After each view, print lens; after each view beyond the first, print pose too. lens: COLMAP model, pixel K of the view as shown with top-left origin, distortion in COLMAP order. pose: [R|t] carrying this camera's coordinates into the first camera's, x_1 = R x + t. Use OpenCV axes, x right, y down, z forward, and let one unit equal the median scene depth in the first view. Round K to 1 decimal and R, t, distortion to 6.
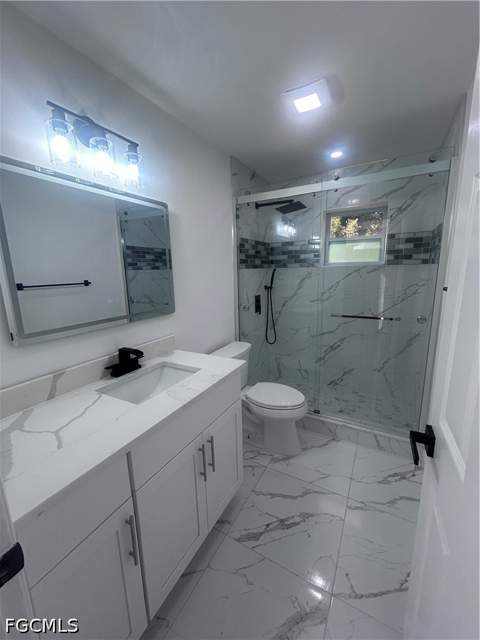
lens RADIAL K [[257.9, 0, 240.0], [0, 257.9, 320.0], [0, 0, 1]] dist [-0.001052, 0.000324]
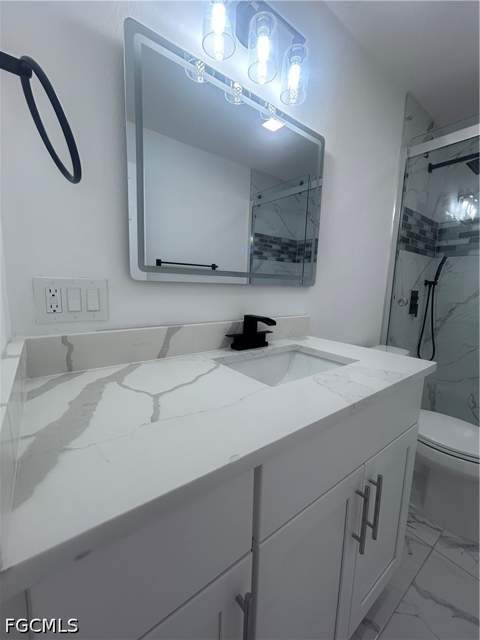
lens RADIAL K [[257.9, 0, 240.0], [0, 257.9, 320.0], [0, 0, 1]] dist [-0.001052, 0.000324]
pose [[0.910574, 0.105360, -0.399692, -0.143361], [-0.126913, 0.991525, -0.027763, 0.120743], [0.393380, 0.076006, 0.916229, 0.242230]]
